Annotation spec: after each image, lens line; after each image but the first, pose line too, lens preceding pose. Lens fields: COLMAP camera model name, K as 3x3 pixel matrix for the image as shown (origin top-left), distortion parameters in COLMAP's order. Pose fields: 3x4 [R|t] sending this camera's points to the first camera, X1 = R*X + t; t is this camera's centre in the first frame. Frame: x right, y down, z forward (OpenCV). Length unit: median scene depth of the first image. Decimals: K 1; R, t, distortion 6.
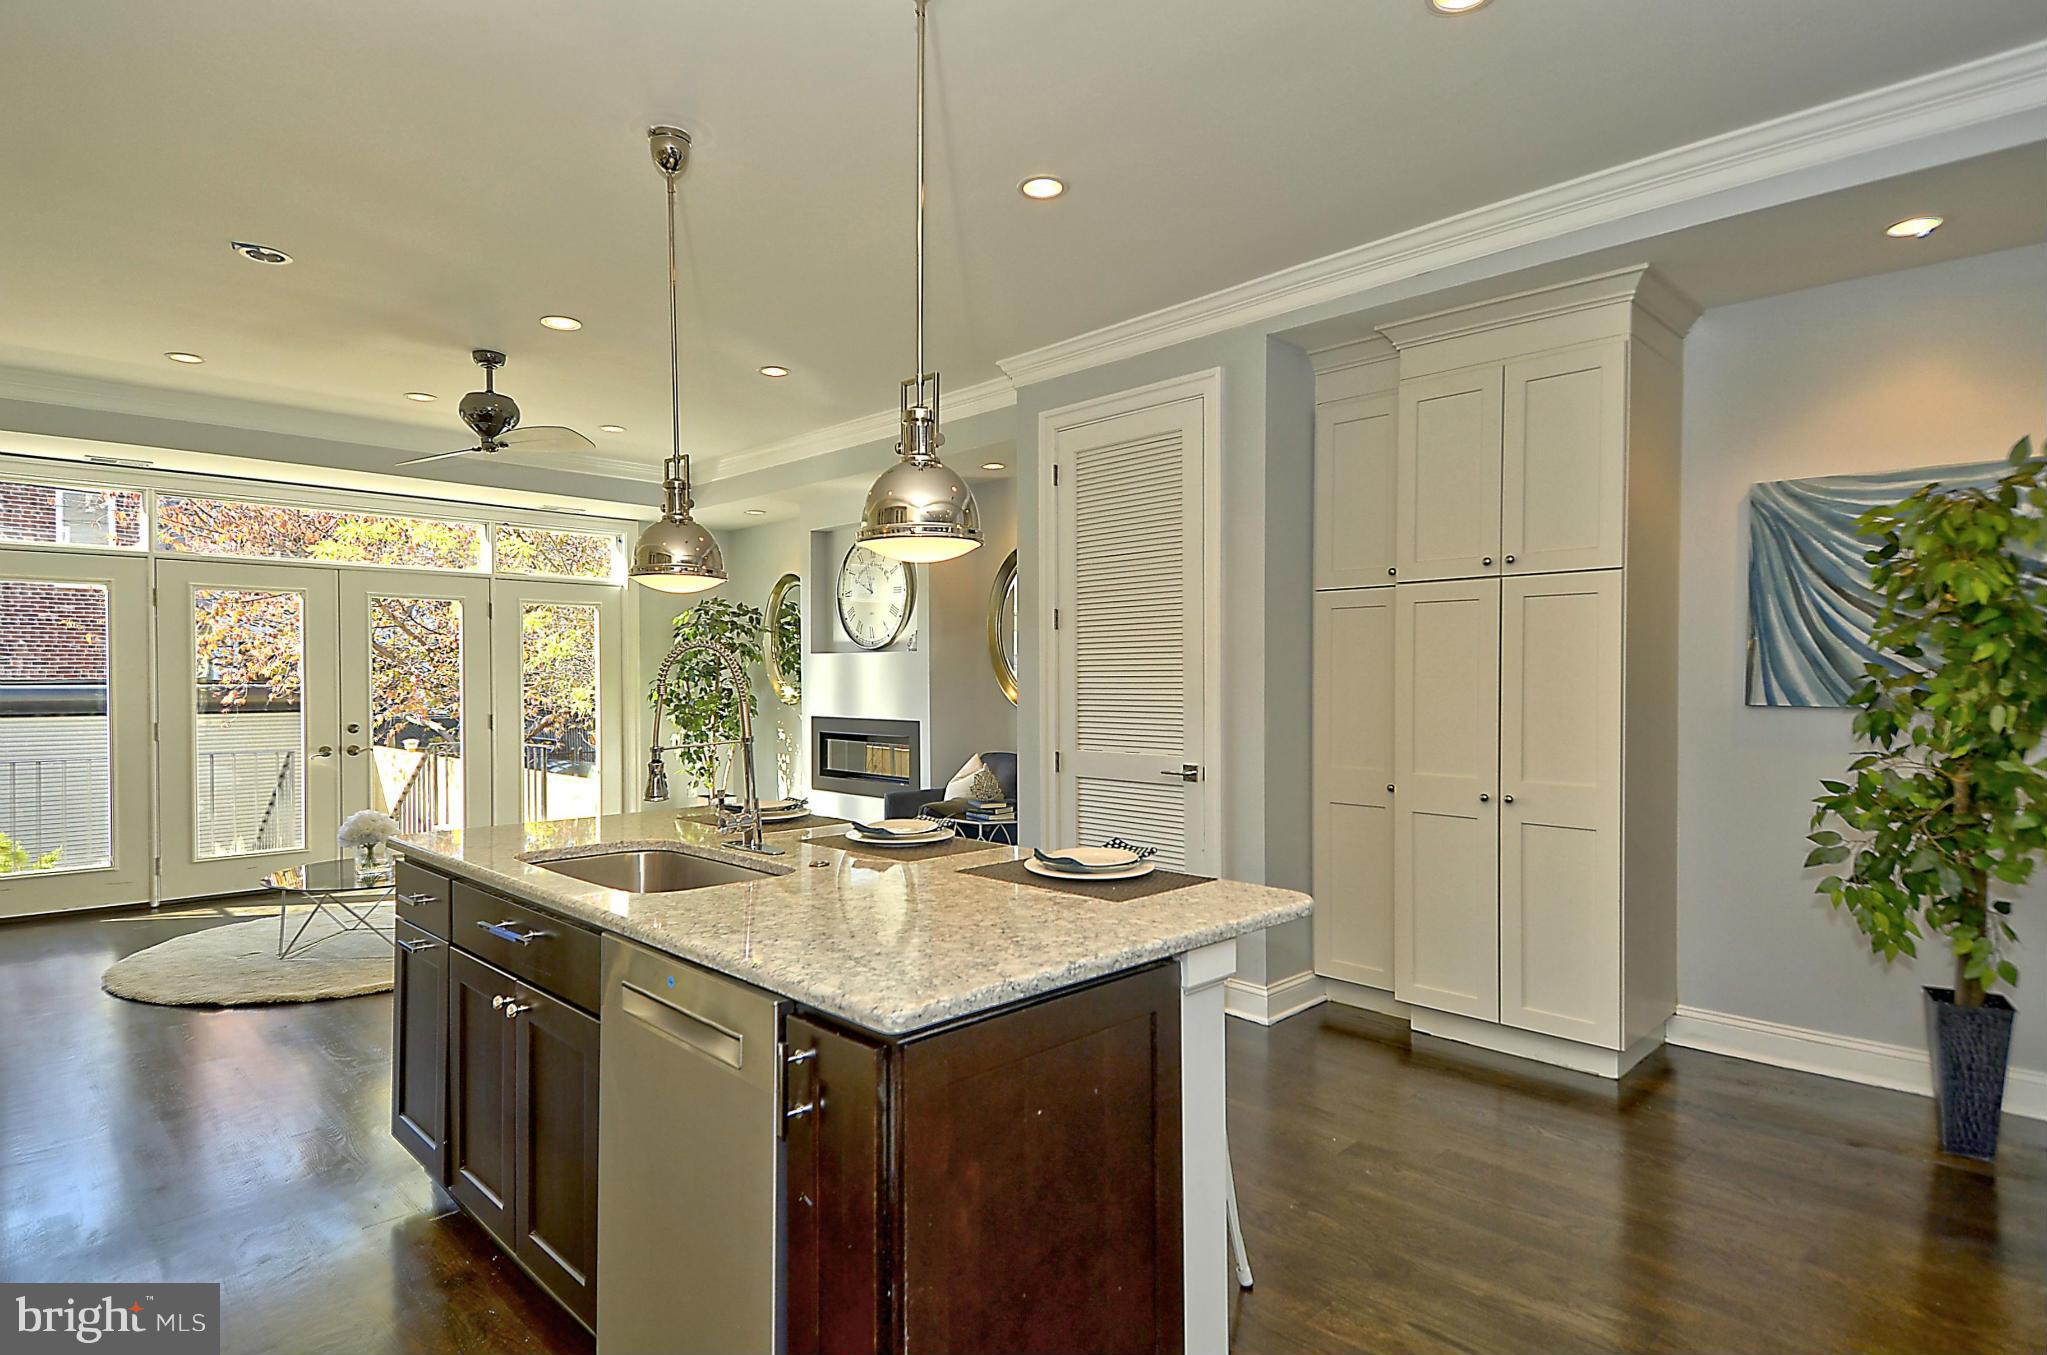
lens RADIAL K [[1057.5, 0, 963.8], [0, 1057.5, 684.6], [0, 0, 1]] dist [0.041739, -0.049333]
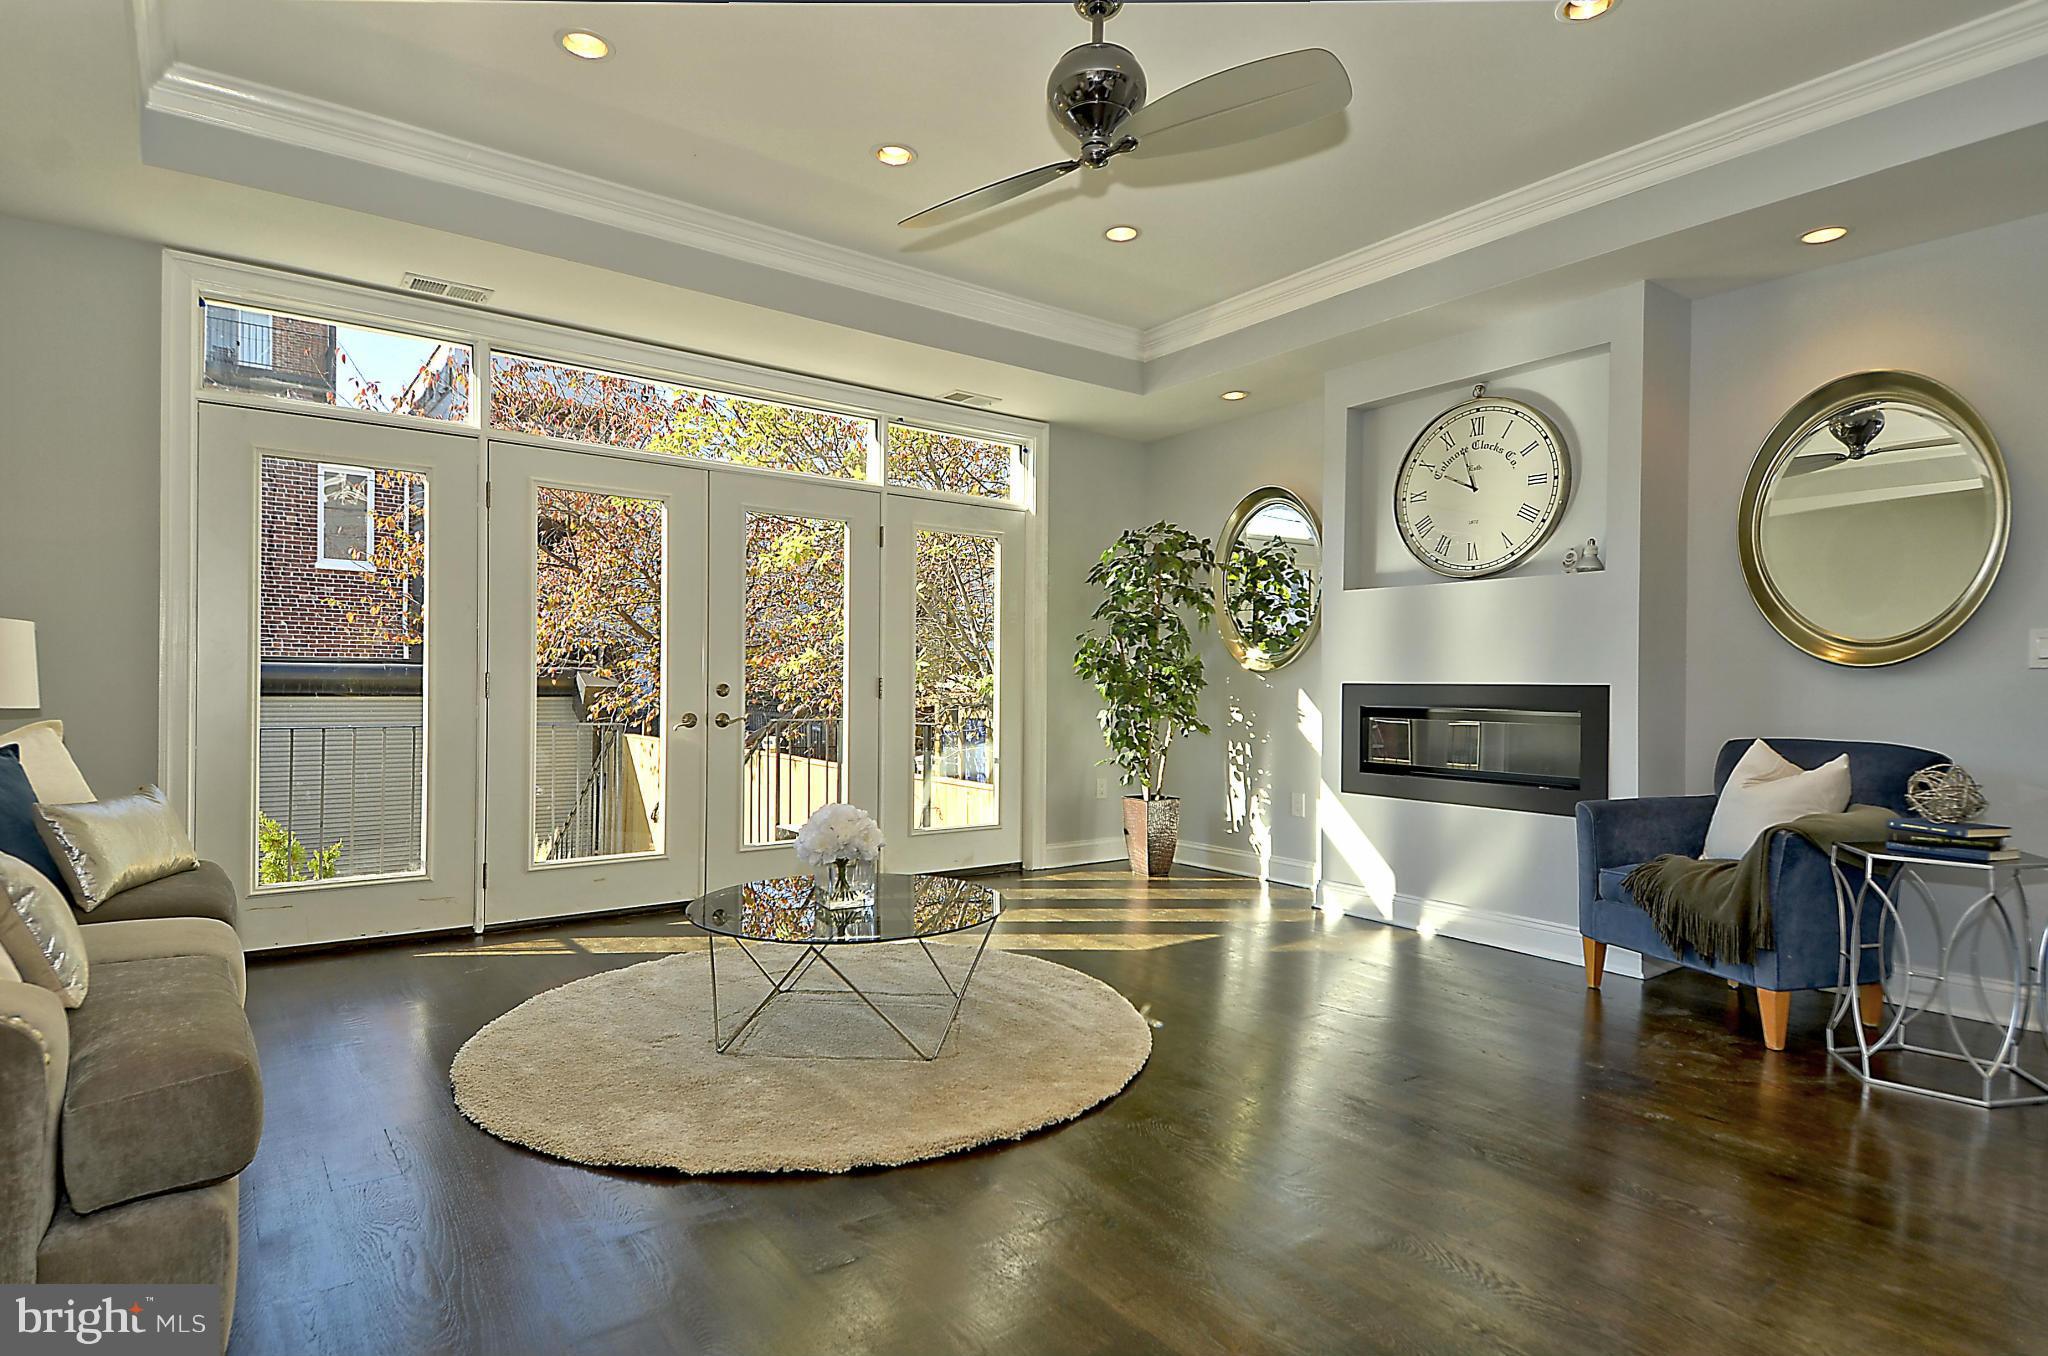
lens RADIAL K [[1058.1, 0, 964.3], [0, 1058.1, 685.1], [0, 0, 1]] dist [0.041739, -0.049333]
pose [[0.987757, 0.009053, -0.155738, -0.297045], [-0.009942, 0.999938, -0.004933, 0.039374], [0.155684, 0.006421, 0.987786, 0.312415]]
